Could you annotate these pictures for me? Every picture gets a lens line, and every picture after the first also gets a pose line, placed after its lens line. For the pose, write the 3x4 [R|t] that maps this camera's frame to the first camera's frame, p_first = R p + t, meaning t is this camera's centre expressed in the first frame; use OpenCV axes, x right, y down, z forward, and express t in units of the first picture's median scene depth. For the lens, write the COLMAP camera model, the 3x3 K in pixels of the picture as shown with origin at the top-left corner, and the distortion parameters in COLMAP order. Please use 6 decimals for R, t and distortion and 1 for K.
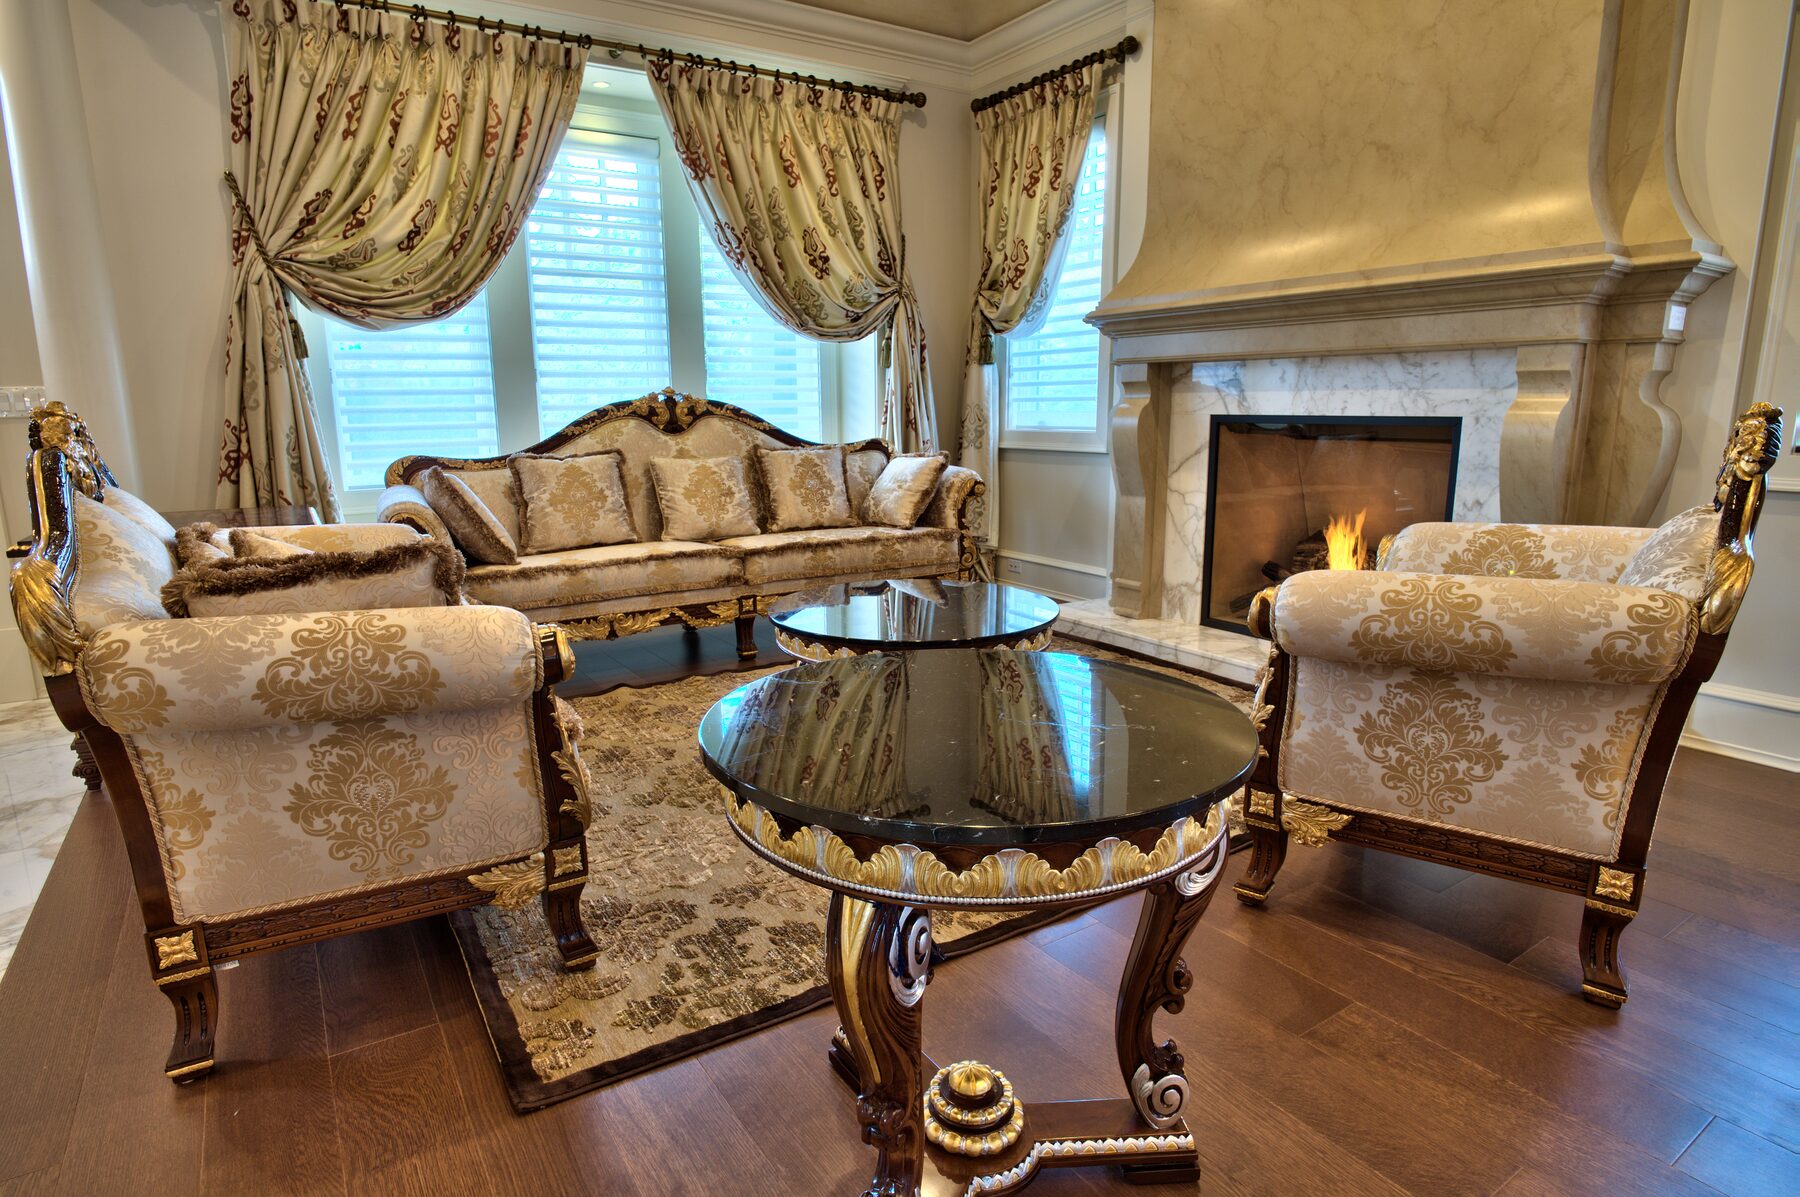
lens RADIAL K [[964.1, 0, 887.3], [0, 964.1, 604.5], [0, 0, 1]] dist [-0.043075, 0.011308]
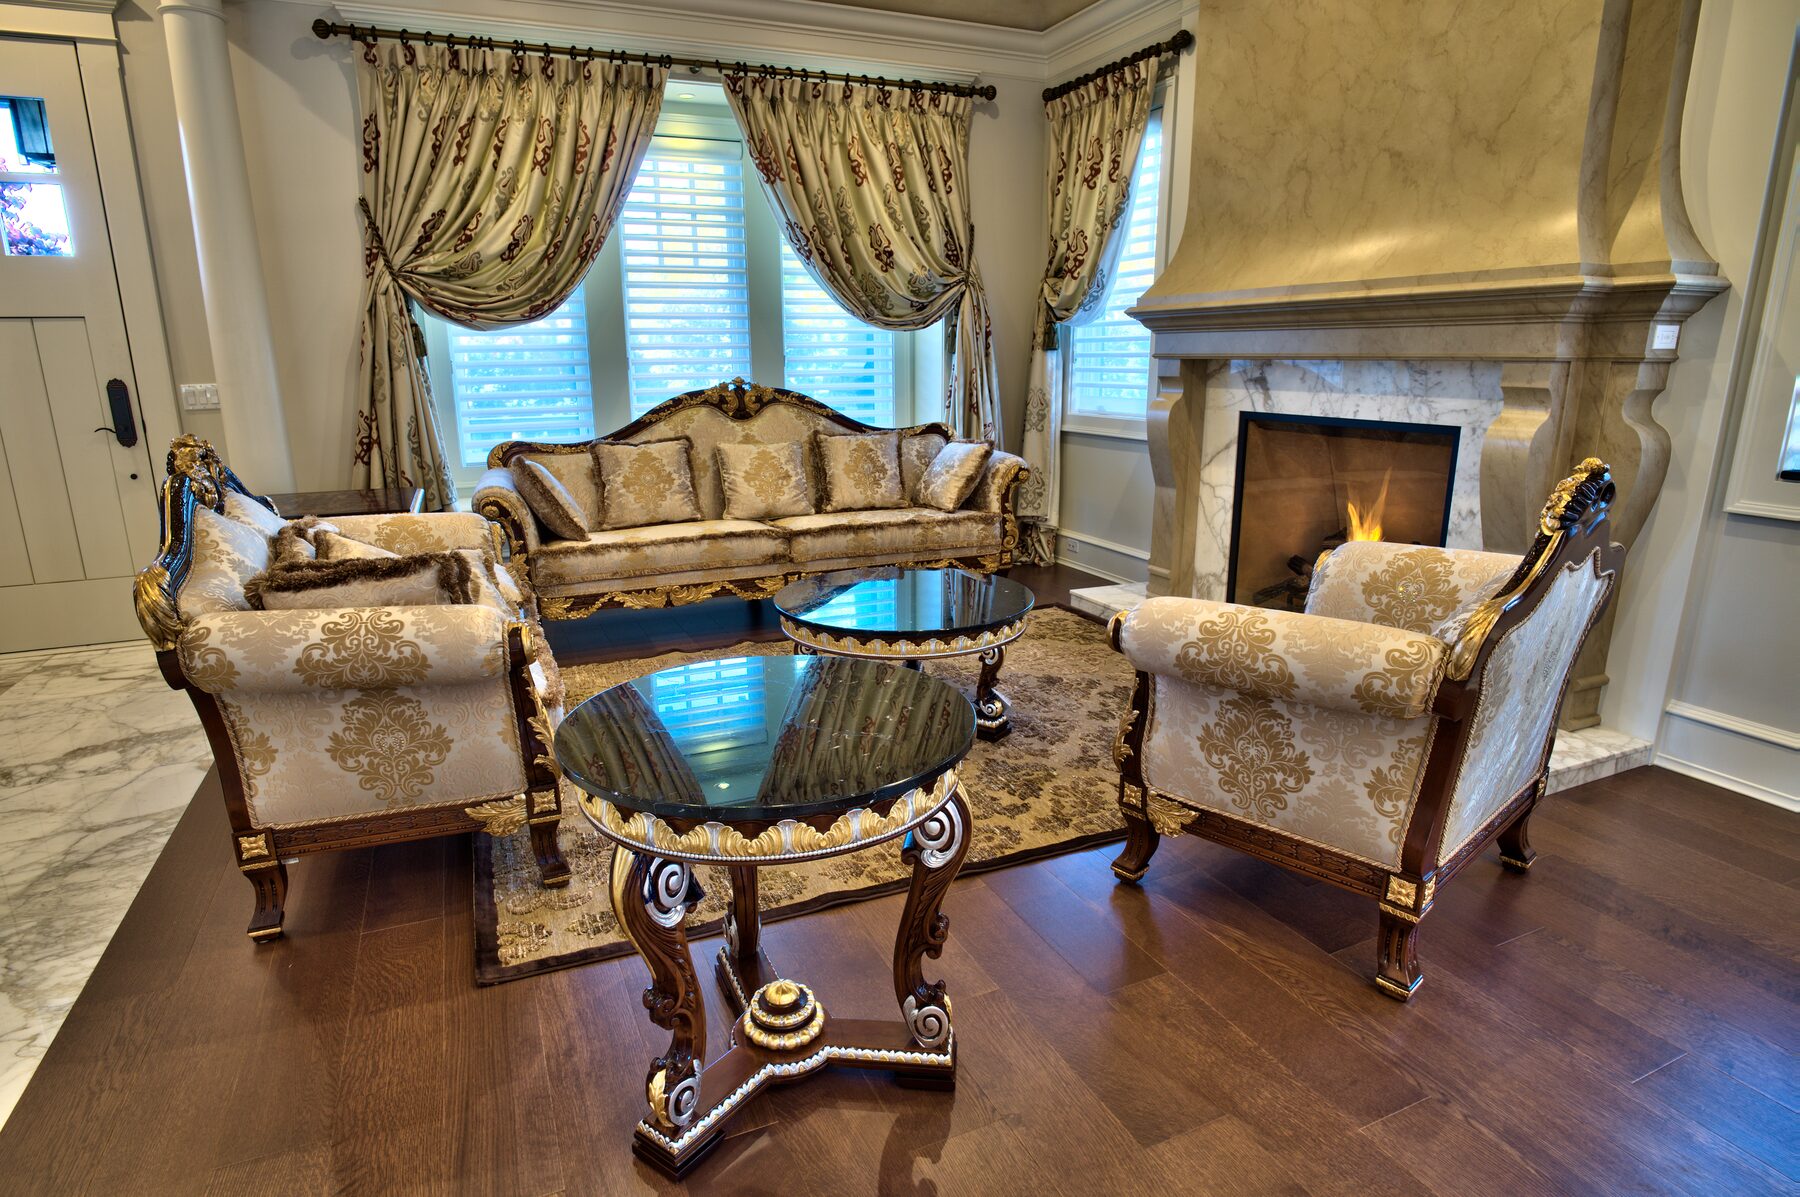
lens RADIAL K [[964.1, 0, 887.3], [0, 964.1, 604.5], [0, 0, 1]] dist [-0.043075, 0.011308]
pose [[0.987400, 0.040339, -0.153019, 0.135650], [-0.032675, 0.998098, 0.052275, -0.034257], [0.154837, -0.046616, 0.986840, -0.079590]]
